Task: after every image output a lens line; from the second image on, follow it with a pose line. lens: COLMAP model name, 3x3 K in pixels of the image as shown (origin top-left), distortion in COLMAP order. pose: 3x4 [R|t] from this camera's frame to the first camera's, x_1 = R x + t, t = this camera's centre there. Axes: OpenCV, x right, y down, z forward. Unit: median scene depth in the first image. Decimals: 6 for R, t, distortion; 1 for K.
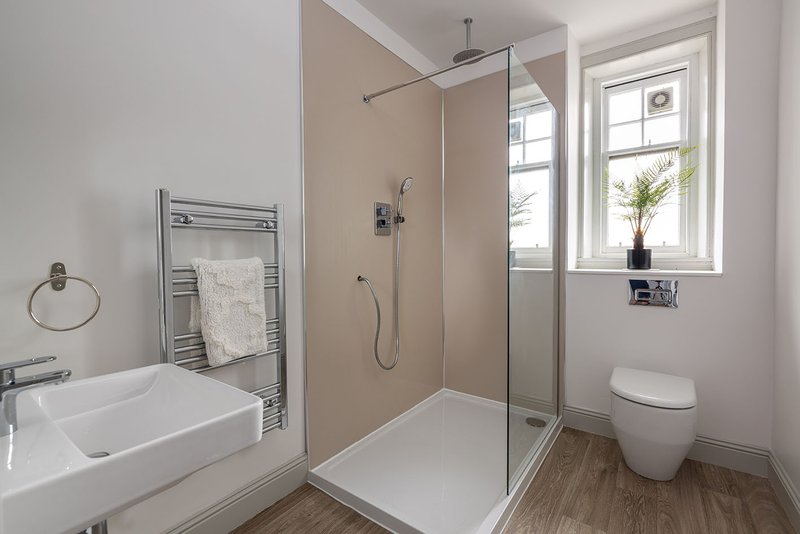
lens RADIAL K [[356.3, 0, 400.4], [0, 356.3, 262.2], [0, 0, 1]] dist [-0.005069, -0.000253]
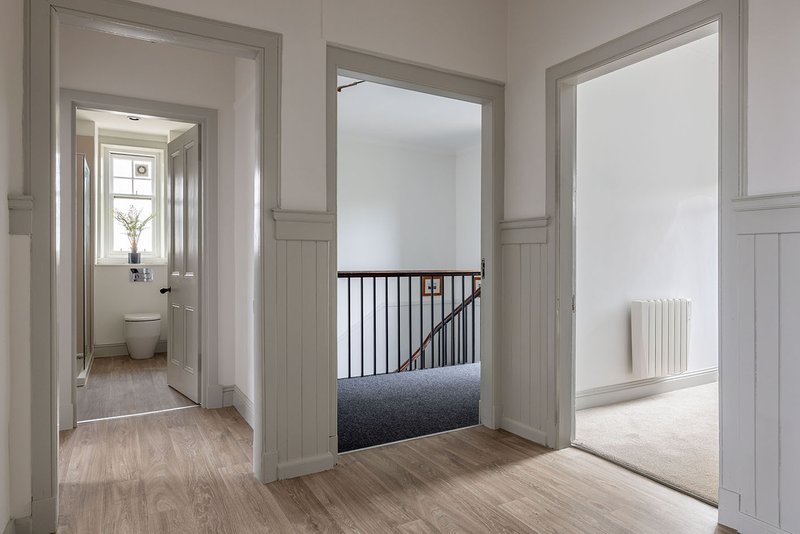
lens RADIAL K [[502.5, 0, 403.5], [0, 502.5, 259.7], [0, 0, 1]] dist [0.003641, 0.003895]
pose [[0.413372, 0.000869, 0.910562, -1.194431], [0.008353, 0.999954, -0.004746, 0.024115], [-0.910524, 0.009568, 0.413345, -1.441815]]
